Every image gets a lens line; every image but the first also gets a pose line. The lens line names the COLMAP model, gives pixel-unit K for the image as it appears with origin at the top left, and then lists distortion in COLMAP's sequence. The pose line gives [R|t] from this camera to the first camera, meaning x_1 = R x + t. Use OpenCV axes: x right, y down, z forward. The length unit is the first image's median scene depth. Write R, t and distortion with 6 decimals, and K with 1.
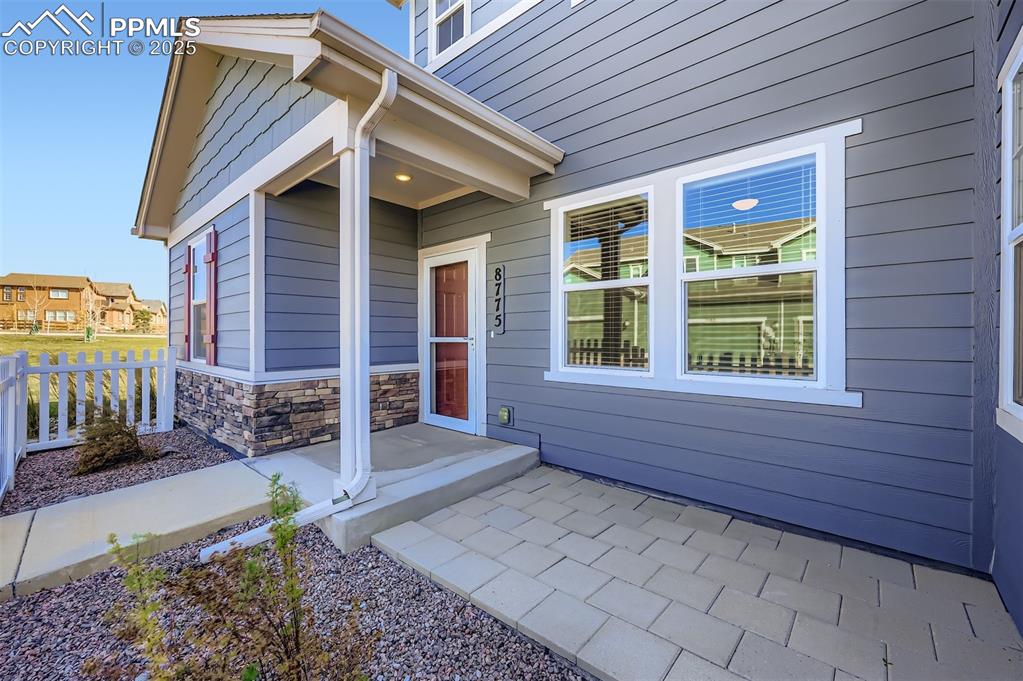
lens RADIAL K [[419.4, 0, 515.7], [0, 419.4, 337.7], [0, 0, 1]] dist [0.002086, 0.000328]
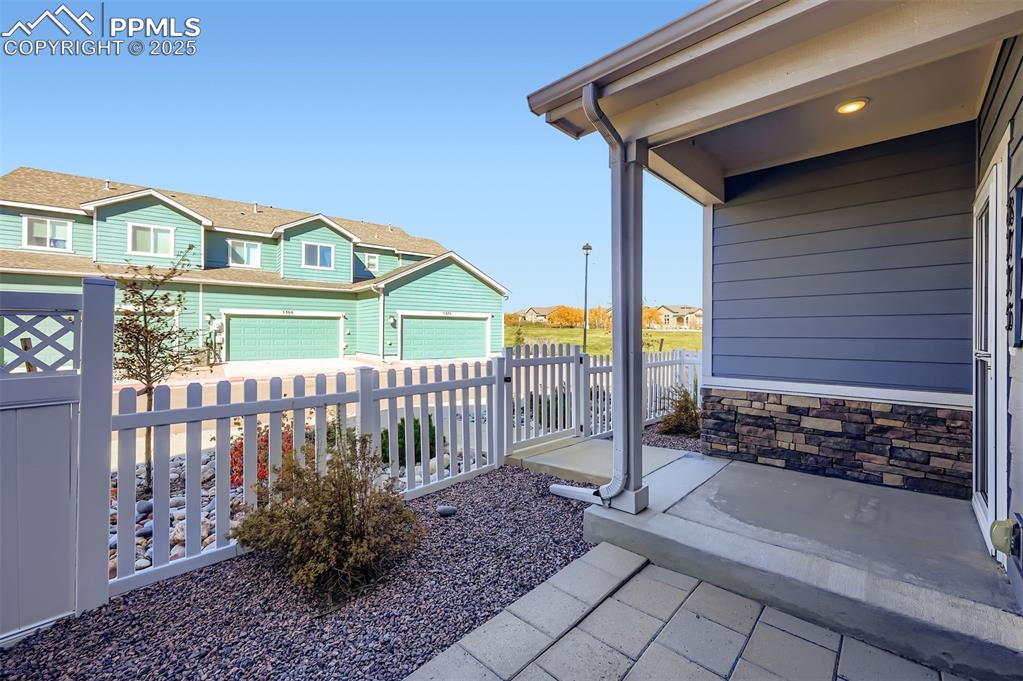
lens RADIAL K [[419.4, 0, 515.9], [0, 419.4, 334.1], [0, 0, 1]] dist [0.002086, 0.000328]
pose [[-0.040432, 0.002622, -0.999179, 0.453155], [-0.004895, 0.999984, 0.002822, -0.024089], [0.999170, 0.005005, -0.040418, 0.541003]]
